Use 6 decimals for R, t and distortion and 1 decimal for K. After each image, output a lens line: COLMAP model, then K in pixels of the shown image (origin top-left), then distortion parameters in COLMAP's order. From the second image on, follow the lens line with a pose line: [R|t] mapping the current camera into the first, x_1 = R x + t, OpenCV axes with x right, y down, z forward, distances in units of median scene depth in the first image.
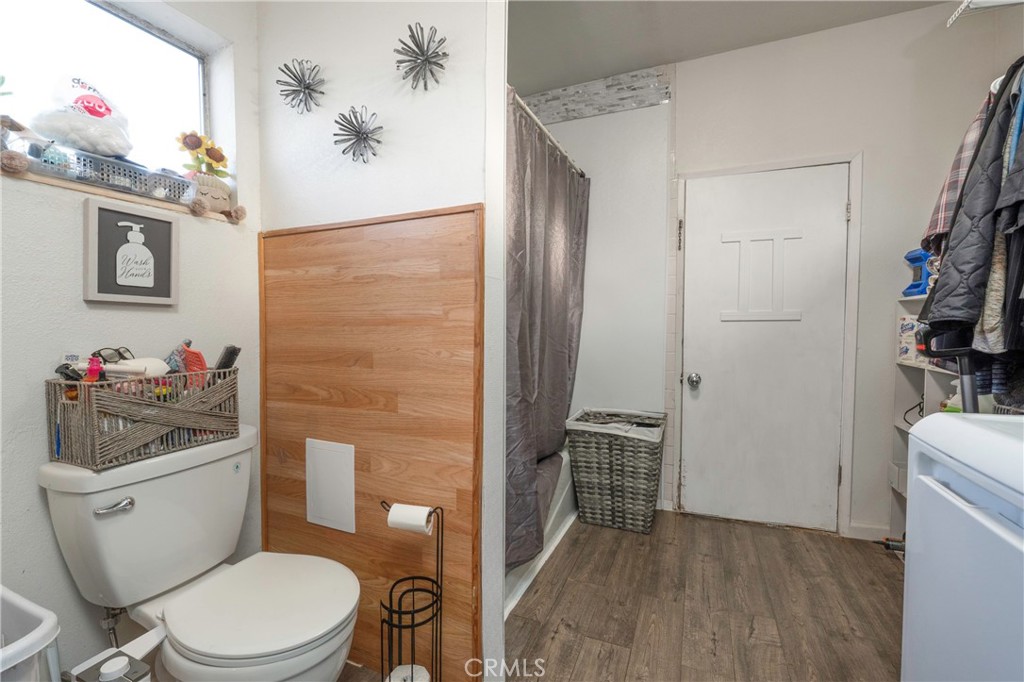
lens RADIAL K [[444.0, 0, 506.7], [0, 444.0, 344.1], [0, 0, 1]] dist [-0.008759, -0.000207]
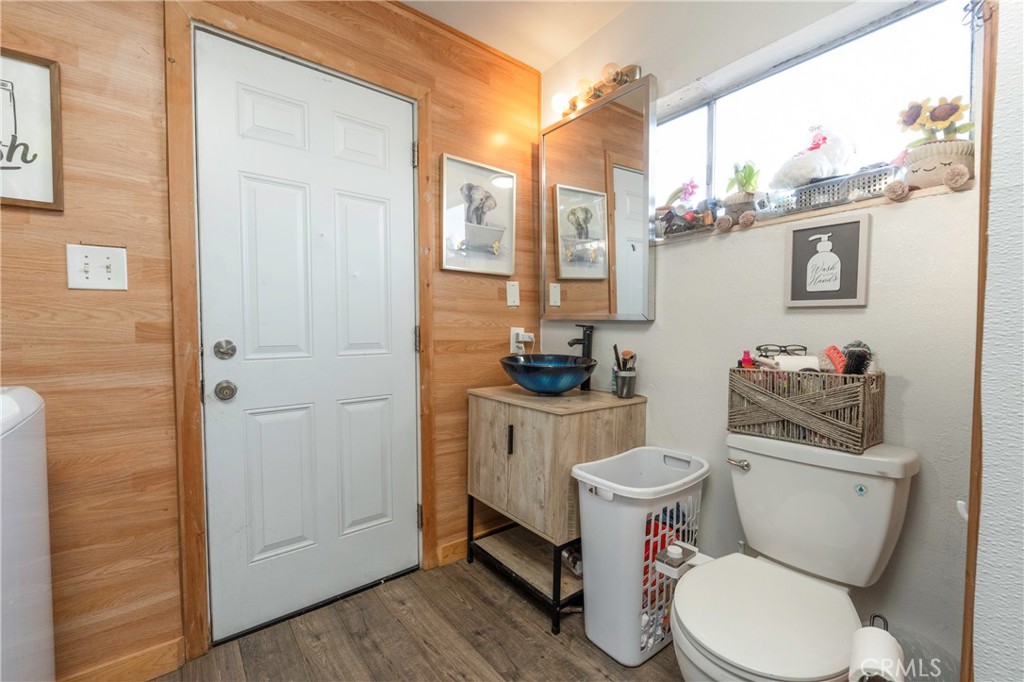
lens RADIAL K [[425.2, 0, 512.6], [0, 425.2, 342.7], [0, 0, 1]] dist [-0.007985, -0.000449]
pose [[-0.478106, 0.027316, -0.877877, 0.461734], [-0.034229, 0.998177, 0.049701, -0.028418], [0.877635, 0.053812, -0.476300, 0.830733]]
